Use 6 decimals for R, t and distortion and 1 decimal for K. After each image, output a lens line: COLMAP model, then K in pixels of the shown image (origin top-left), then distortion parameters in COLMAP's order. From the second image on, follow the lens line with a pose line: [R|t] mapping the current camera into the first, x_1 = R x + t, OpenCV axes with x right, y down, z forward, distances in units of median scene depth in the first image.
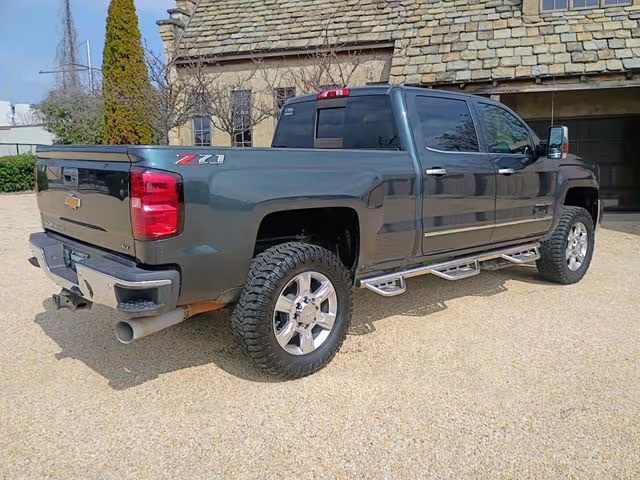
lens RADIAL K [[553.9, 0, 320.6], [0, 553.9, 237.2], [0, 0, 1]] dist [0.064933, -0.088126]
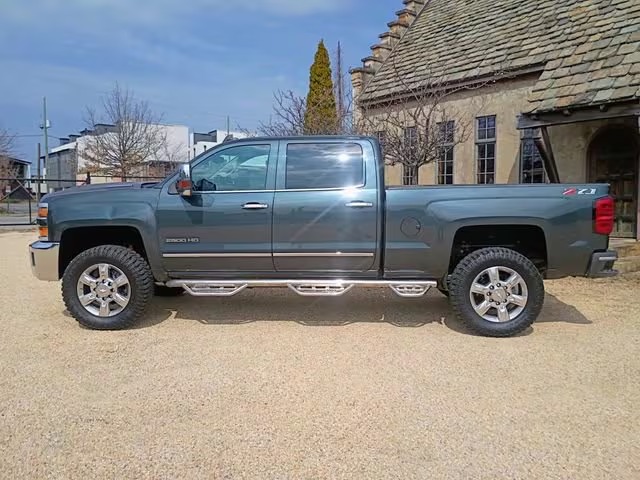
lens RADIAL K [[553.9, 0, 322.7], [0, 553.9, 238.4], [0, 0, 1]] dist [0.064933, -0.088126]
pose [[0.826692, 0.053672, -0.560089, 0.384280], [-0.084886, 0.995943, -0.029853, -0.014652], [0.556215, 0.072222, 0.827894, 0.082620]]
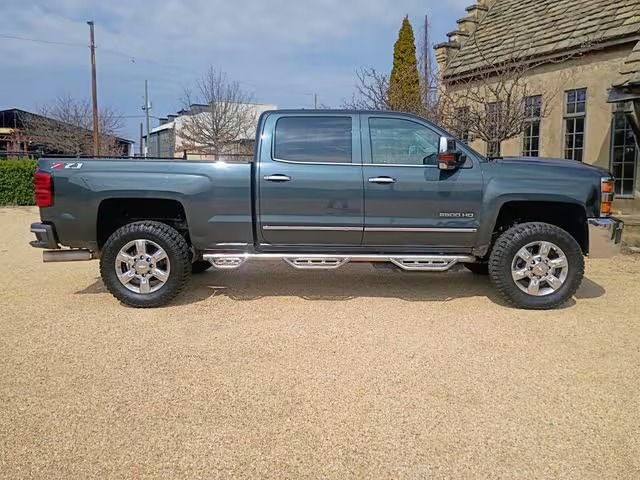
lens RADIAL K [[553.9, 0, 322.3], [0, 553.9, 235.6], [0, 0, 1]] dist [0.064933, -0.088126]
pose [[0.730124, 0.088408, -0.677571, 0.416835], [-0.102478, 0.994547, 0.019341, -0.008809], [0.675586, 0.055315, 0.735203, 0.059401]]
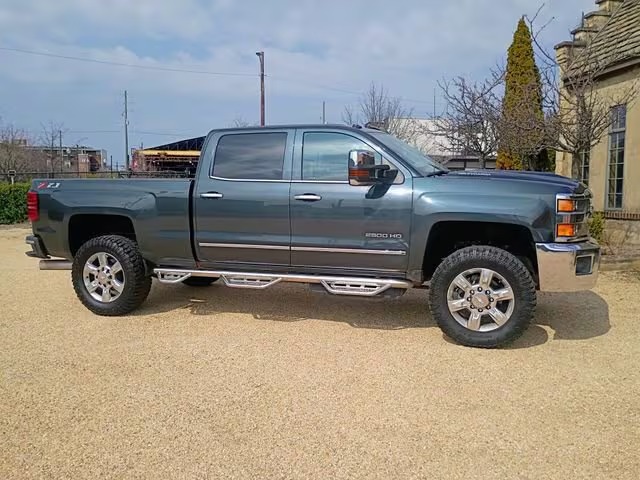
lens RADIAL K [[553.9, 0, 323.6], [0, 553.9, 238.1], [0, 0, 1]] dist [0.064933, -0.088126]
pose [[0.471698, 0.085775, -0.877578, 0.528233], [-0.119213, 0.992323, 0.032914, -0.034478], [0.873664, 0.089093, 0.478302, 0.231355]]
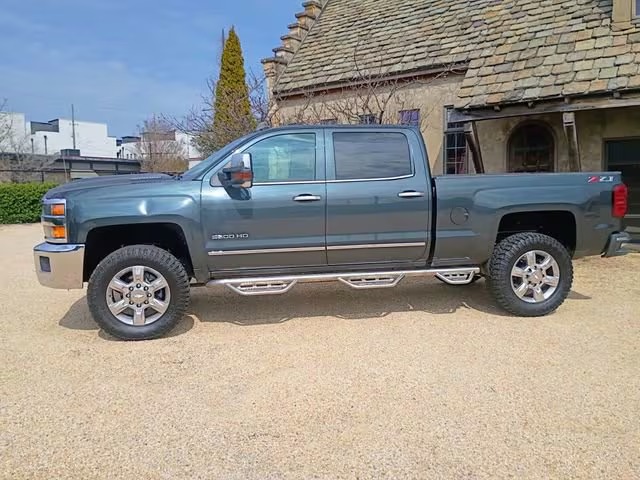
lens RADIAL K [[553.9, 0, 319.8], [0, 553.9, 242.0], [0, 0, 1]] dist [0.064933, -0.088126]
pose [[0.943546, 0.029933, -0.329887, 0.234089], [-0.041503, 0.998744, -0.028083, -0.003500], [0.328632, 0.040189, 0.943603, 0.021257]]
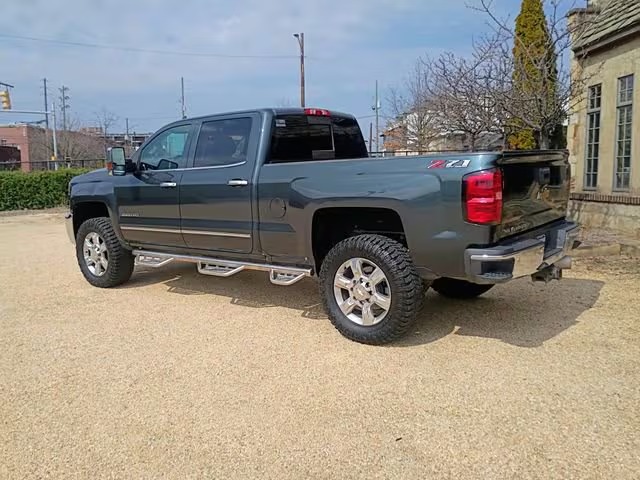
lens RADIAL K [[553.9, 0, 316.2], [0, 553.9, 237.3], [0, 0, 1]] dist [0.064933, -0.088126]
pose [[0.356407, 0.113935, -0.927358, 0.580601], [-0.110211, 0.990734, 0.079365, -0.057139], [0.927808, 0.073919, 0.365661, 0.373710]]
